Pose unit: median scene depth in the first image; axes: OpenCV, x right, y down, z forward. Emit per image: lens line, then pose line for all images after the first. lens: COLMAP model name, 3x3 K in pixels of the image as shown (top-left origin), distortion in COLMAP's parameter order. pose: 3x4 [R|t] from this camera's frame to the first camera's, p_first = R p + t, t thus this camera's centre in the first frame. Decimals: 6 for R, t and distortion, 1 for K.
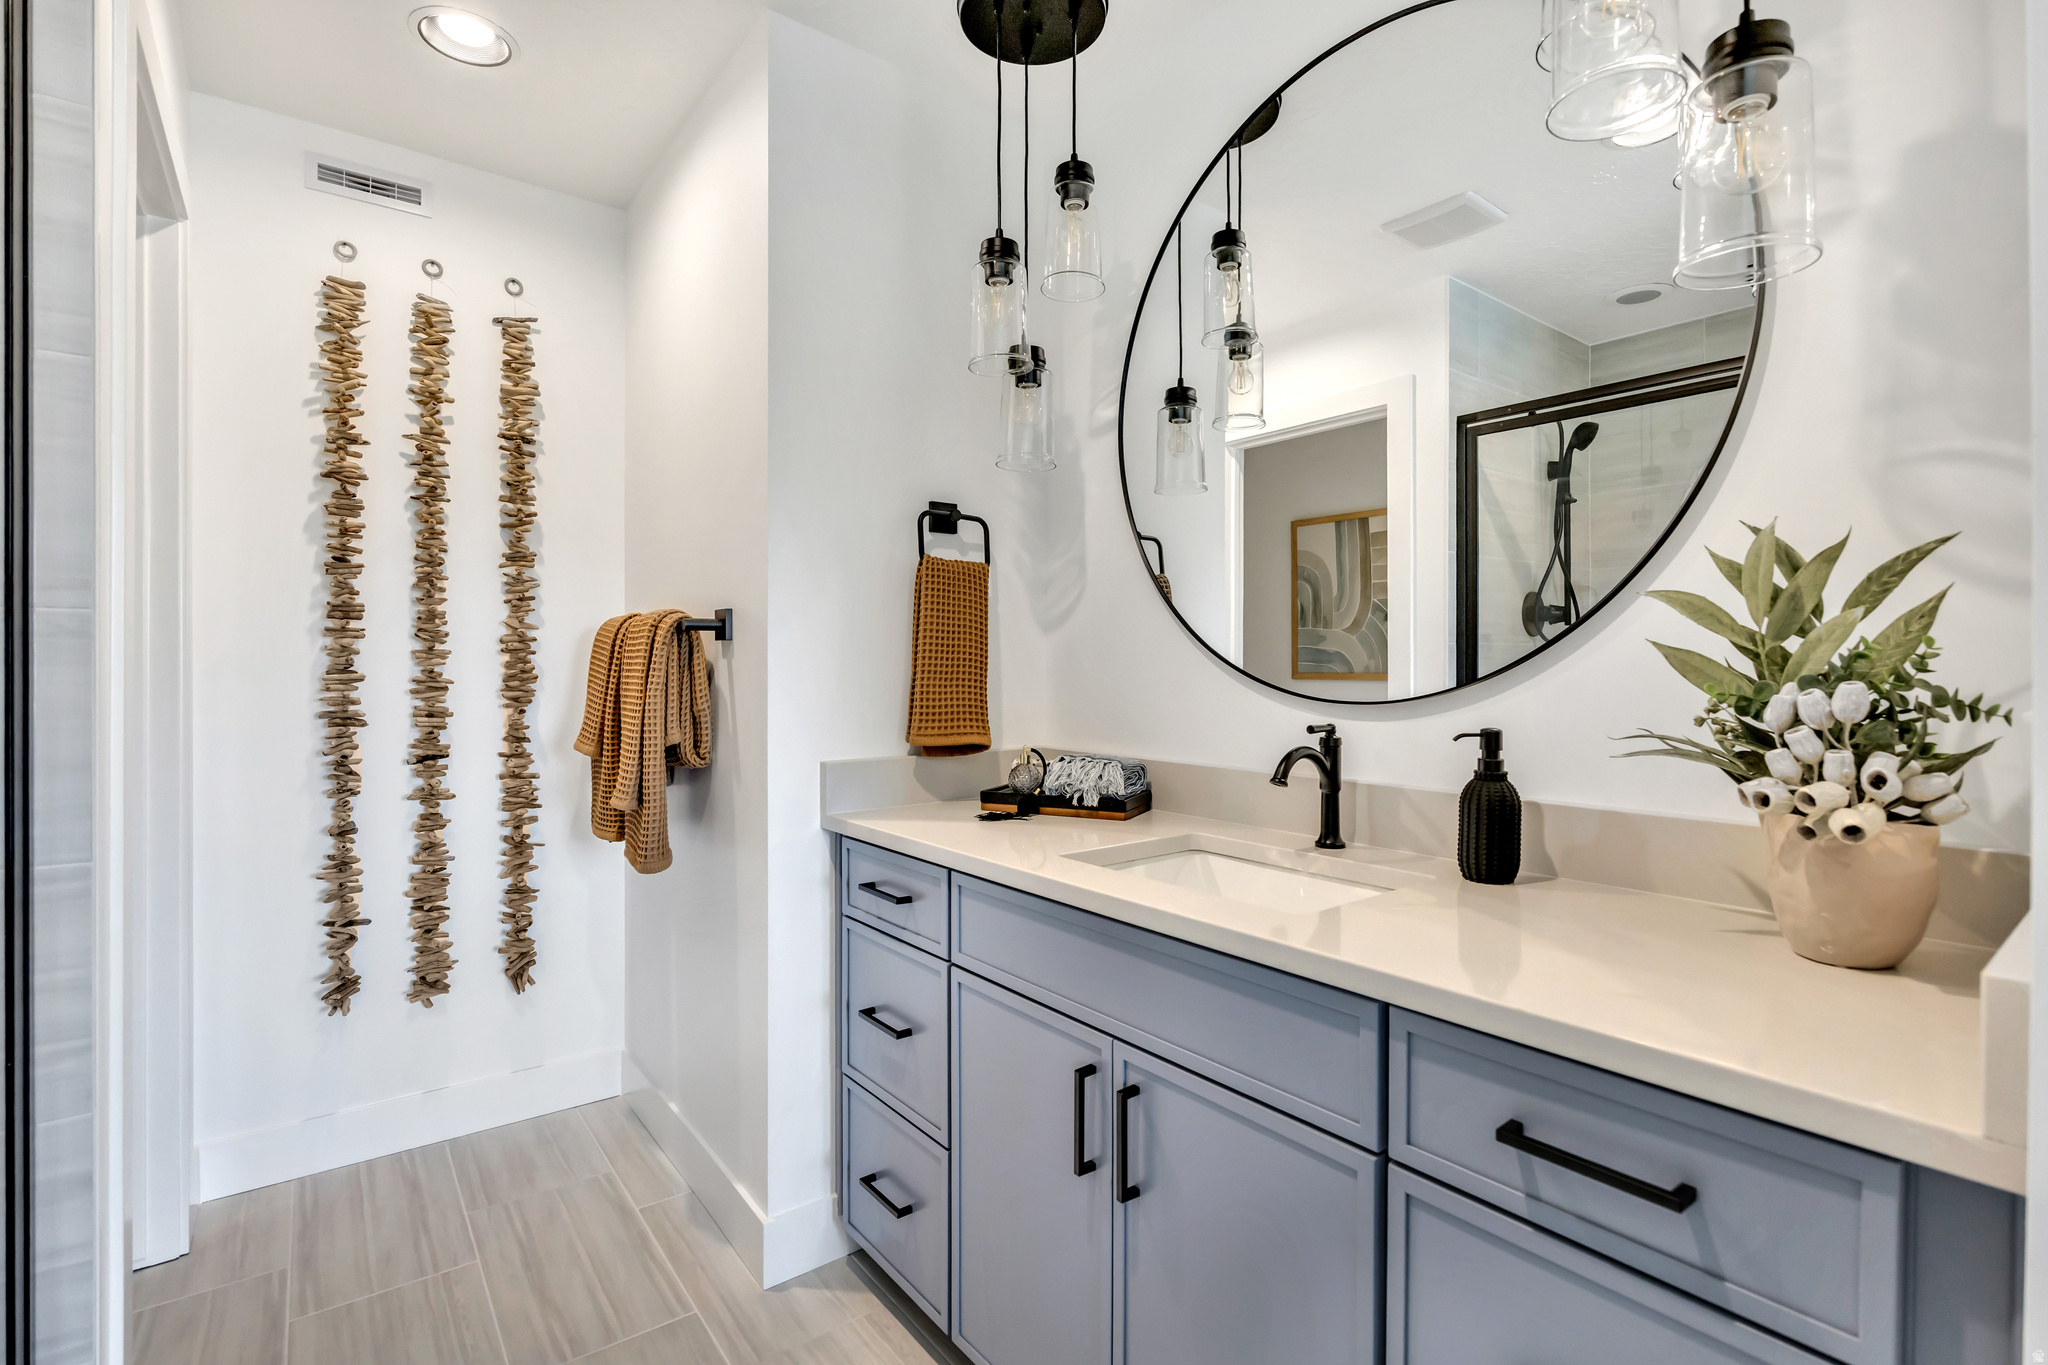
lens RADIAL K [[953.7, 0, 1030.4], [0, 953.7, 669.0], [0, 0, 1]] dist [-0.000144, -0.000388]
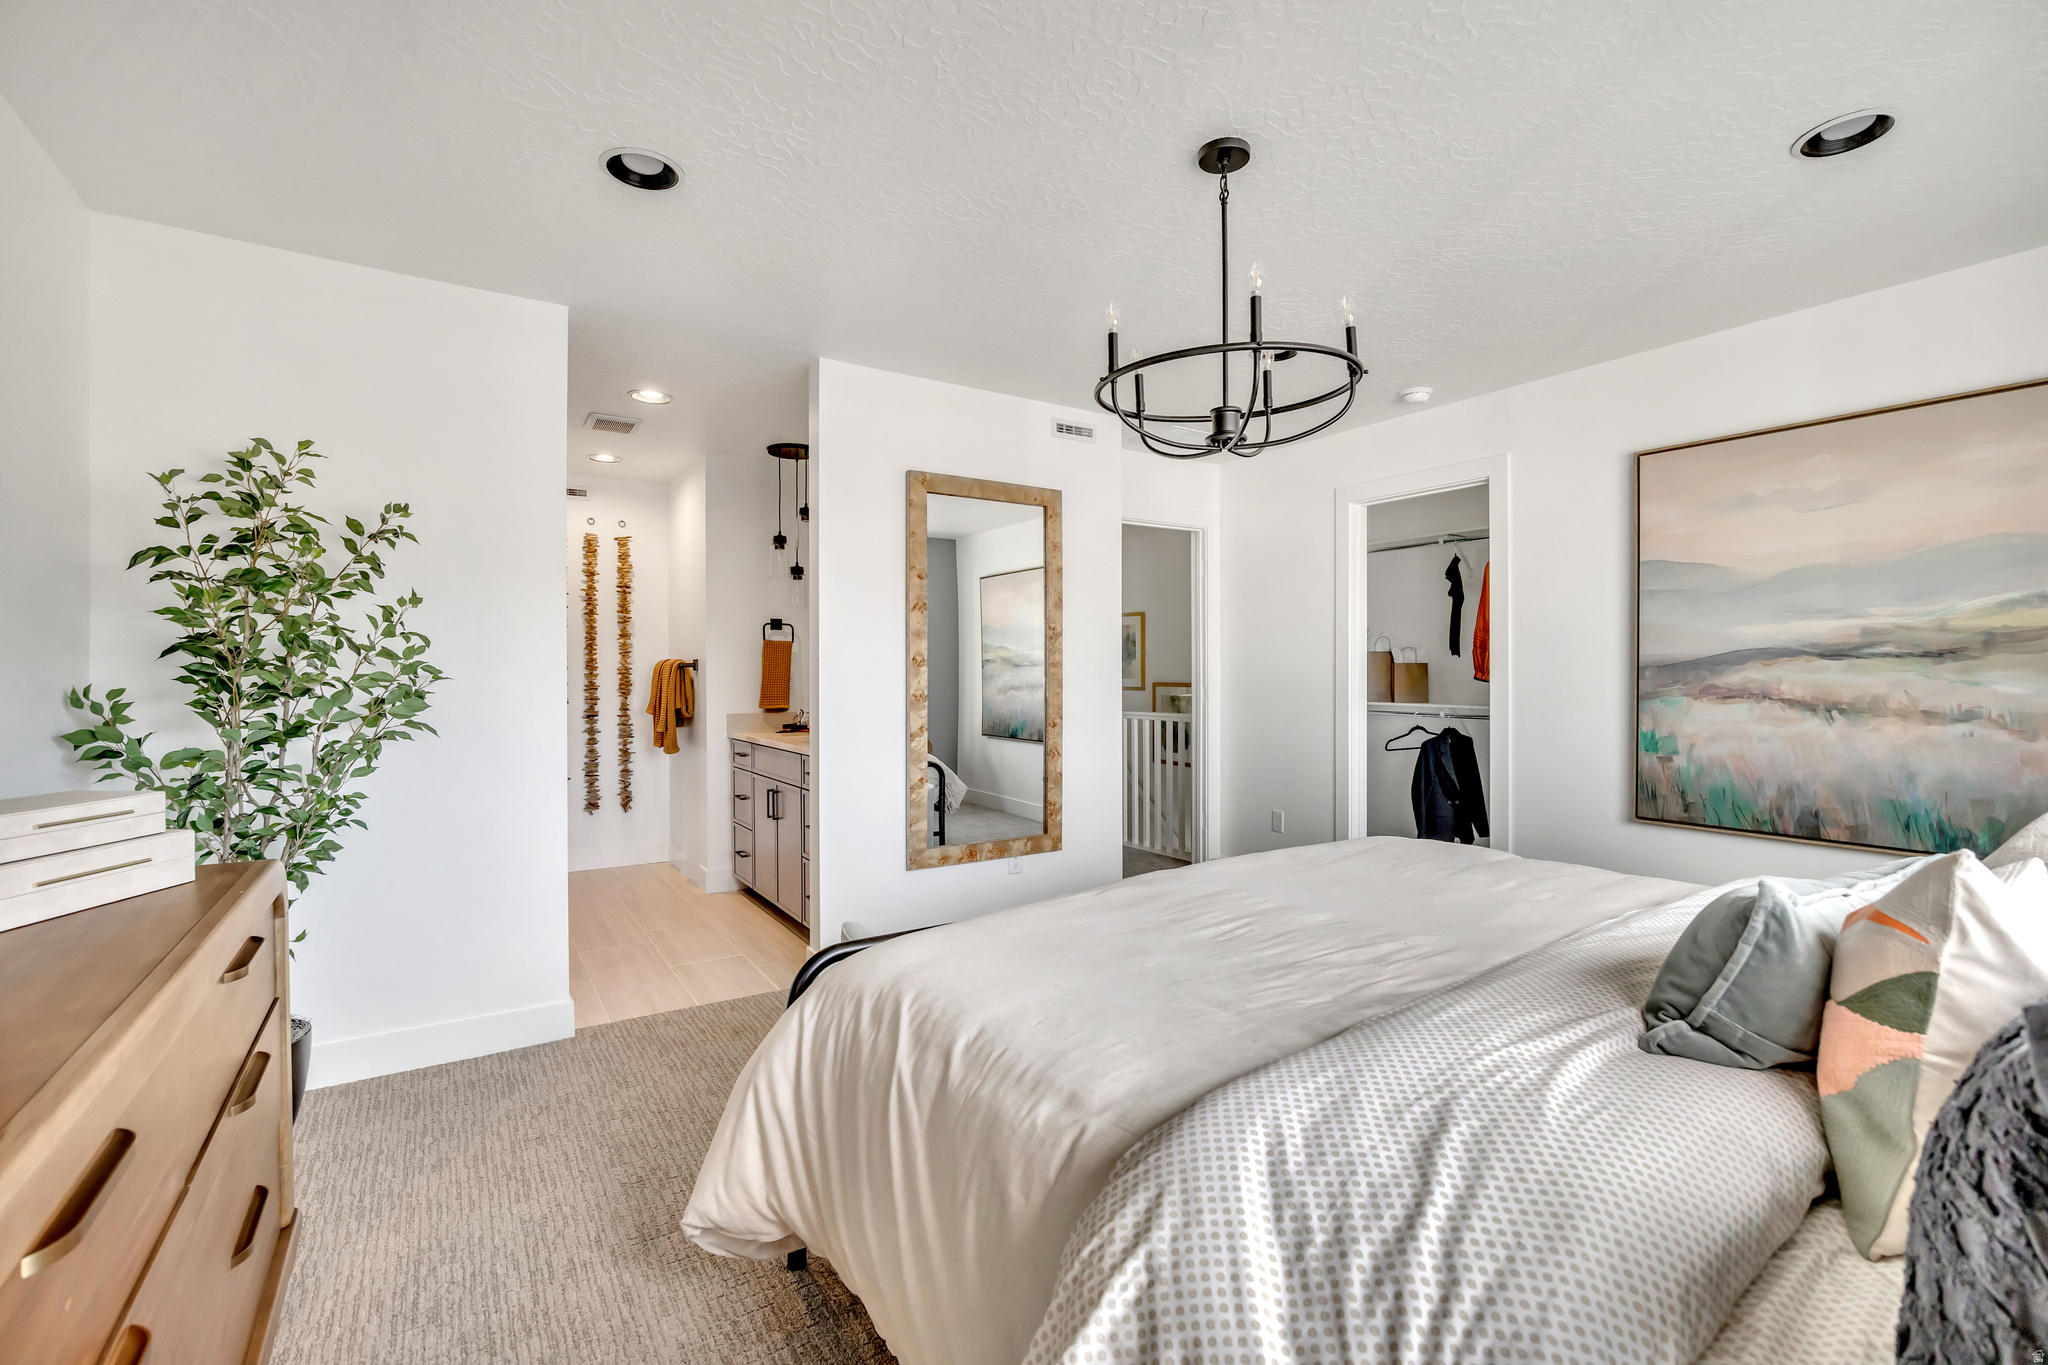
lens RADIAL K [[890.8, 0, 1031.7], [0, 890.8, 680.5], [0, 0, 1]] dist [-0.015985, 0.000009]
pose [[0.997848, -0.004489, -0.065419, 0.677813], [0.004739, 0.999982, 0.003652, -0.004719], [0.065402, -0.003954, 0.997851, -1.248656]]
